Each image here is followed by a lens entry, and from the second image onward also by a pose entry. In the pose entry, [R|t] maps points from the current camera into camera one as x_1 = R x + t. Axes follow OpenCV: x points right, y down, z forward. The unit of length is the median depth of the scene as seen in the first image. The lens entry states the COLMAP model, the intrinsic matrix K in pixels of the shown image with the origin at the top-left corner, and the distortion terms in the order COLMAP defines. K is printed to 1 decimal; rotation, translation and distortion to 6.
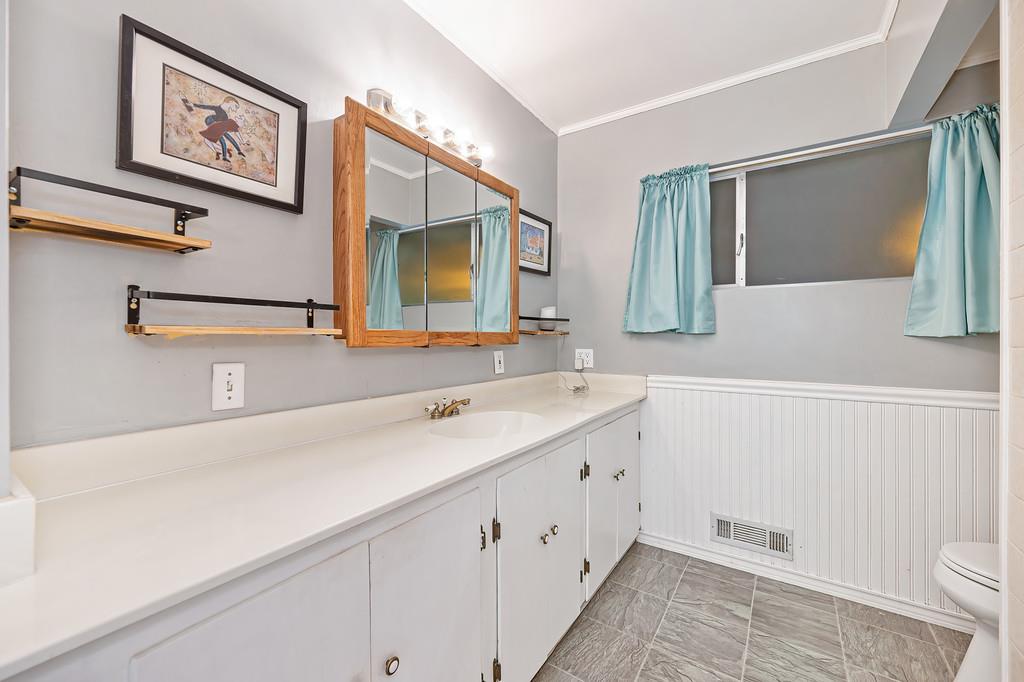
lens RADIAL K [[408.5, 0, 512.0], [0, 408.5, 341.0], [0, 0, 1]] dist [0.000389, 0.000269]
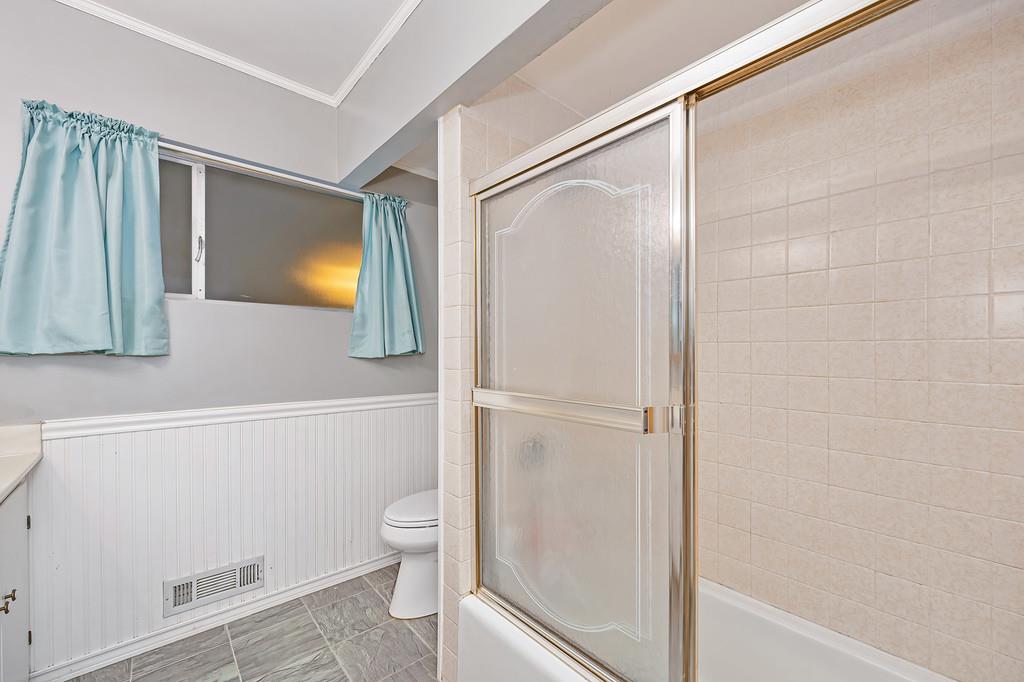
lens RADIAL K [[423.4, 0, 515.0], [0, 423.4, 360.5], [0, 0, 1]] dist [0.009037, -0.000459]
pose [[0.257047, -0.024620, 0.966085, -0.129106], [0.005105, 0.999696, 0.024119, -0.025091], [-0.966385, -0.001267, 0.257095, 0.147817]]
